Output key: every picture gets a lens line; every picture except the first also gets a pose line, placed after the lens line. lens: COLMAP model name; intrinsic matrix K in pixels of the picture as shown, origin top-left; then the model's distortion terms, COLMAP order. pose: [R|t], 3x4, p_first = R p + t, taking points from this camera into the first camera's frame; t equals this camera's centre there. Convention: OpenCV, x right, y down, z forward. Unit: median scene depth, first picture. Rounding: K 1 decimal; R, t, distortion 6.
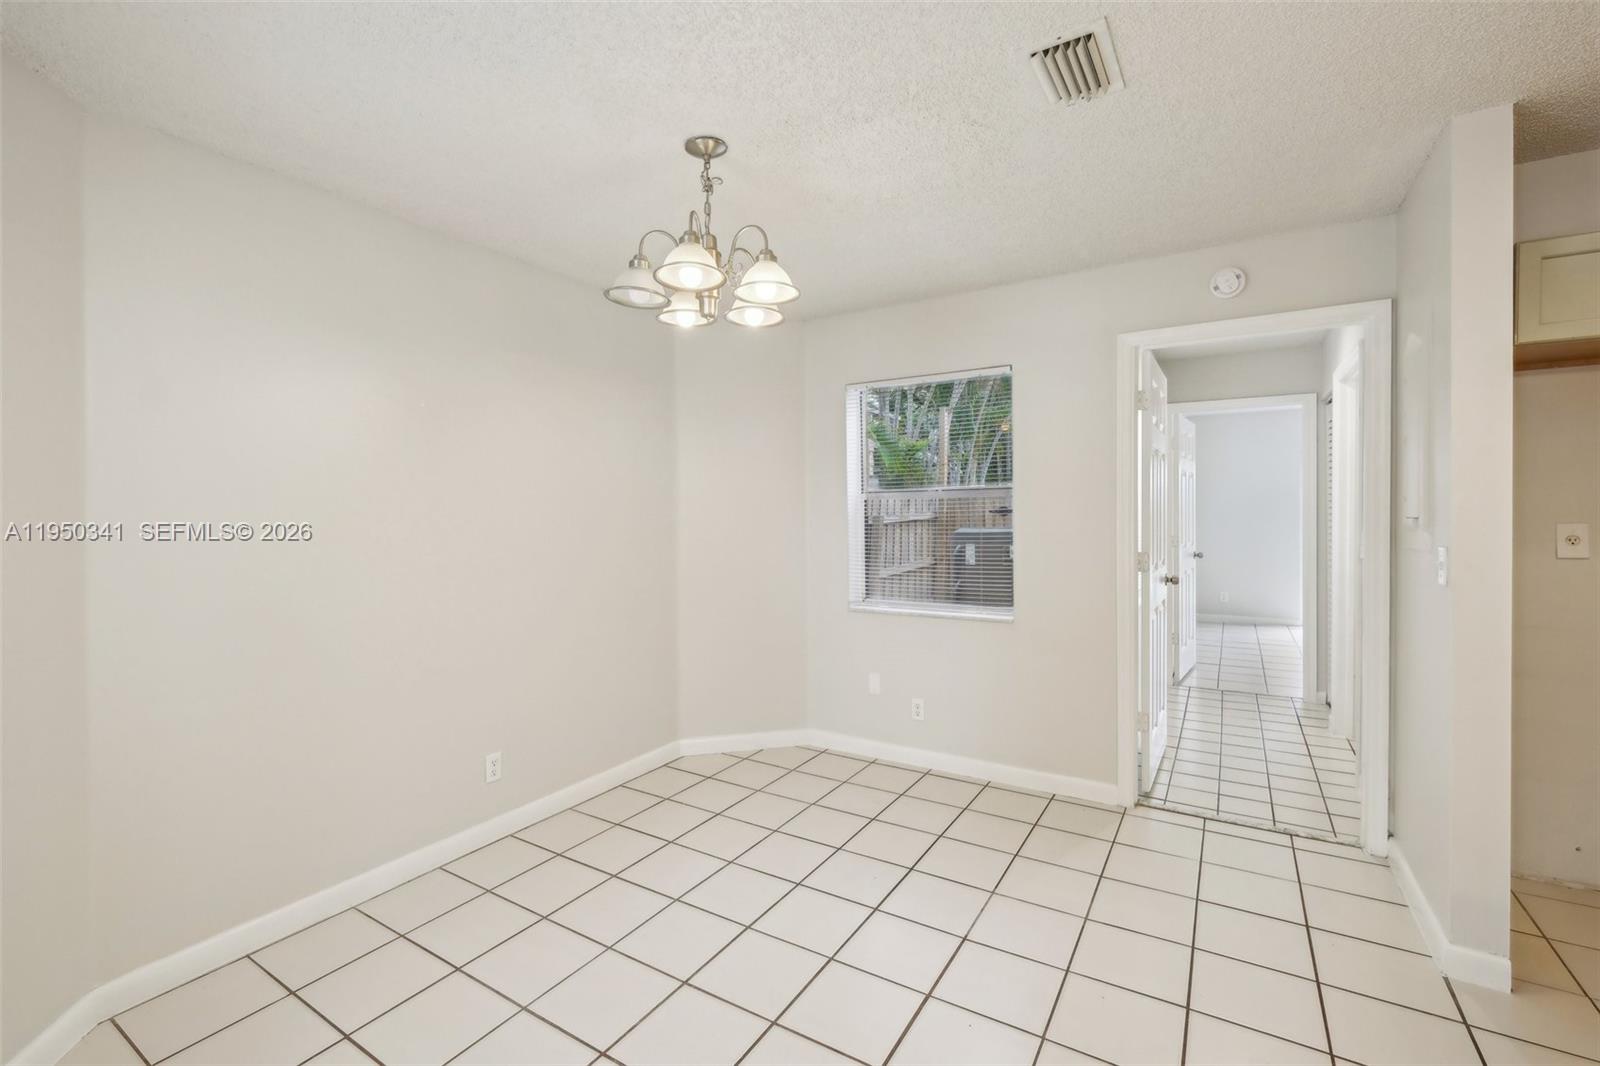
lens RADIAL K [[690.8, 0, 800.0], [0, 690.8, 522.0], [0, 0, 1]] dist [-0.001337, 0.000269]
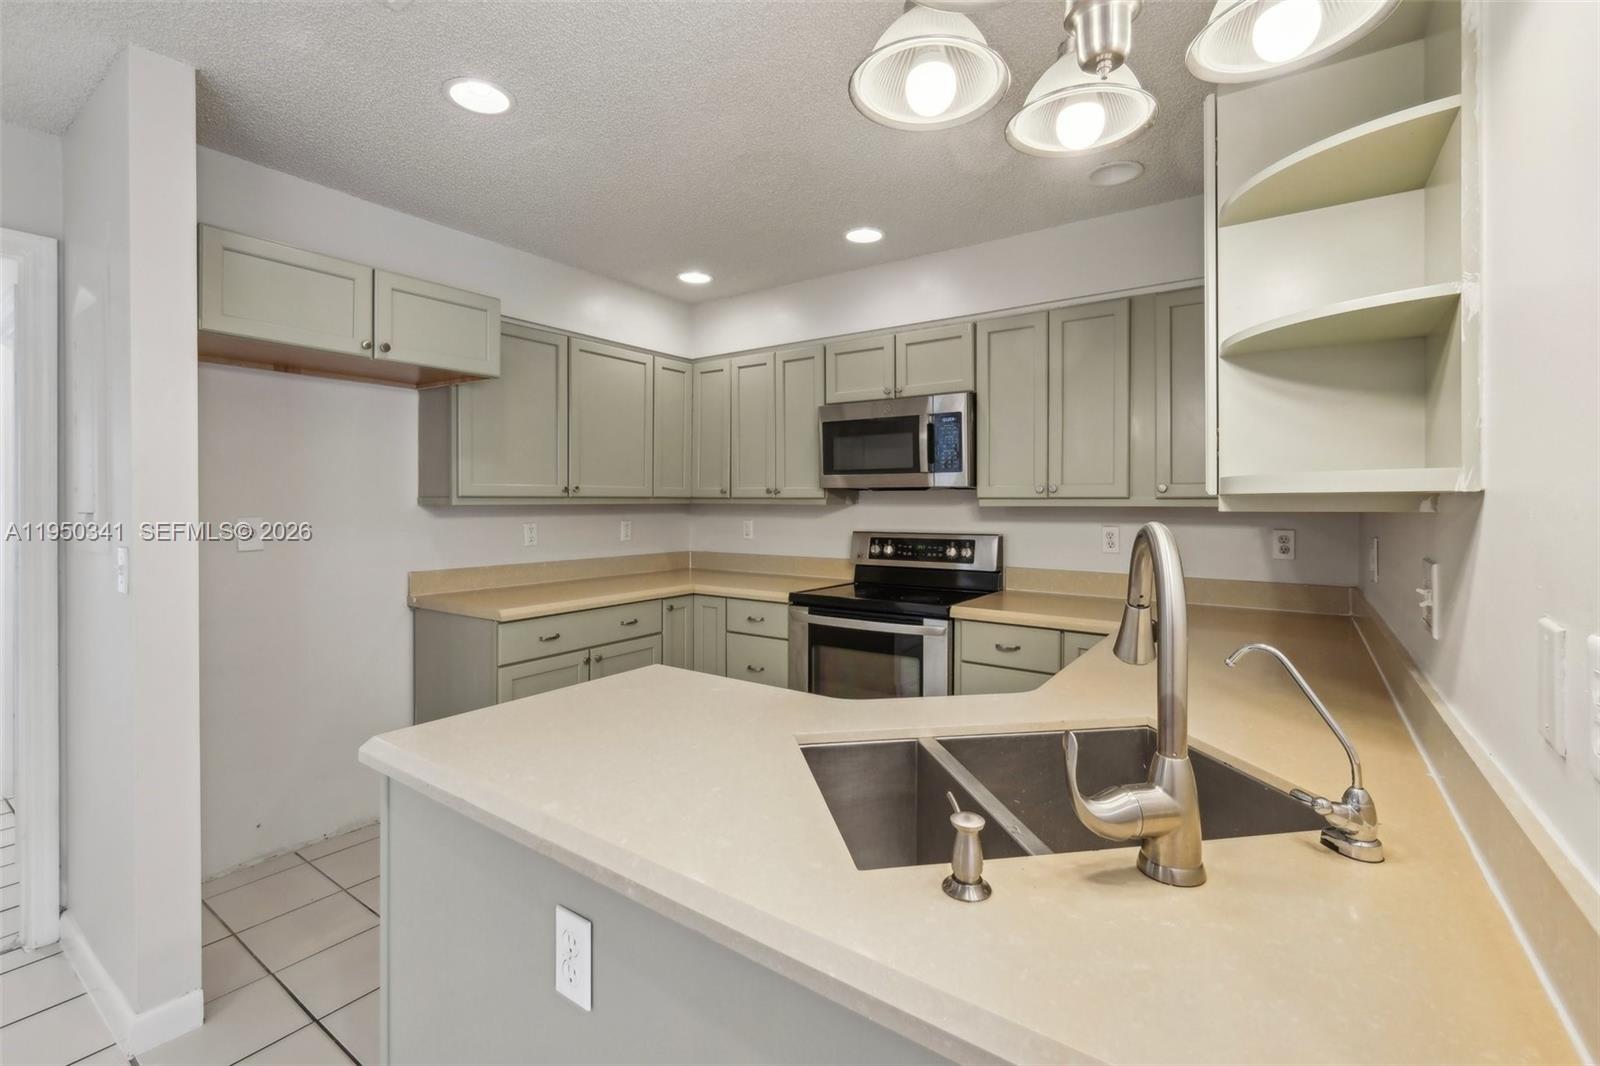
lens RADIAL K [[703.1, 0, 803.0], [0, 703.1, 503.7], [0, 0, 1]] dist [-0.000329, -0.000254]
pose [[0.058466, 0.002960, 0.998285, 0.108418], [0.013319, 0.999904, -0.003745, -0.002222], [-0.998201, 0.013515, 0.058421, 0.105549]]
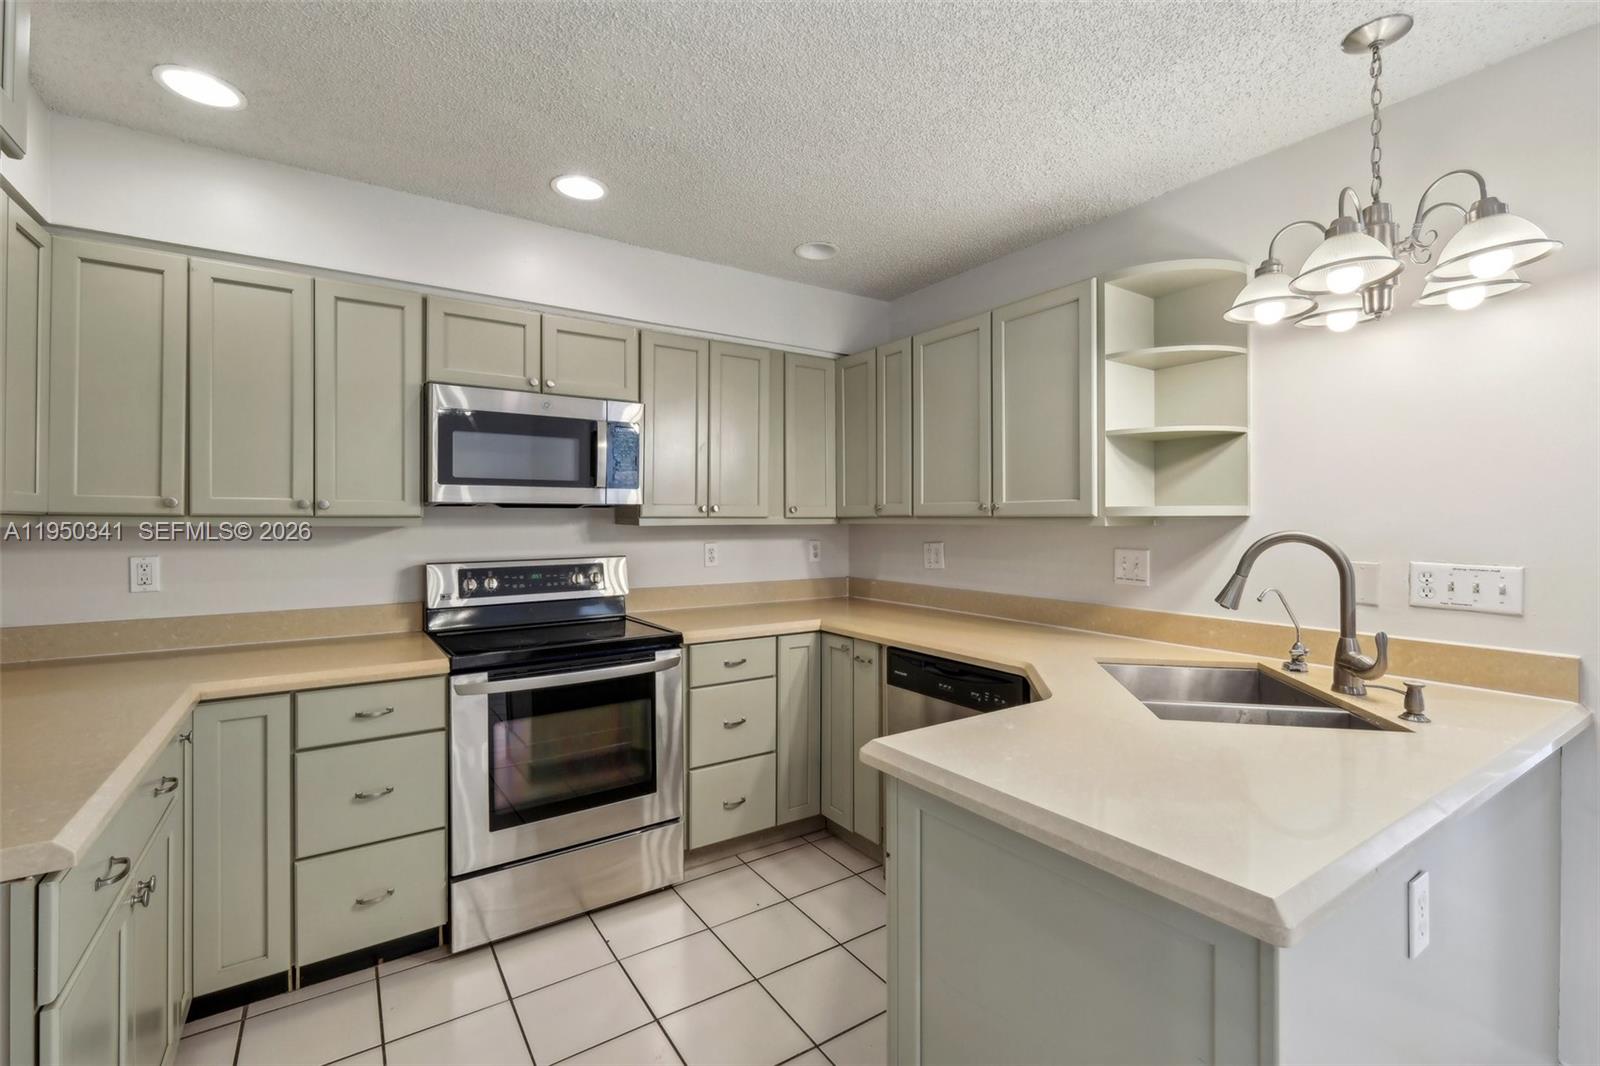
lens RADIAL K [[690.8, 0, 800.0], [0, 690.8, 522.0], [0, 0, 1]] dist [-0.001337, 0.000269]
pose [[-0.909351, 0.005974, 0.415986, 0.605023], [0.012744, 0.999828, 0.013502, -0.016043], [-0.415833, 0.017580, -0.909271, 0.745110]]
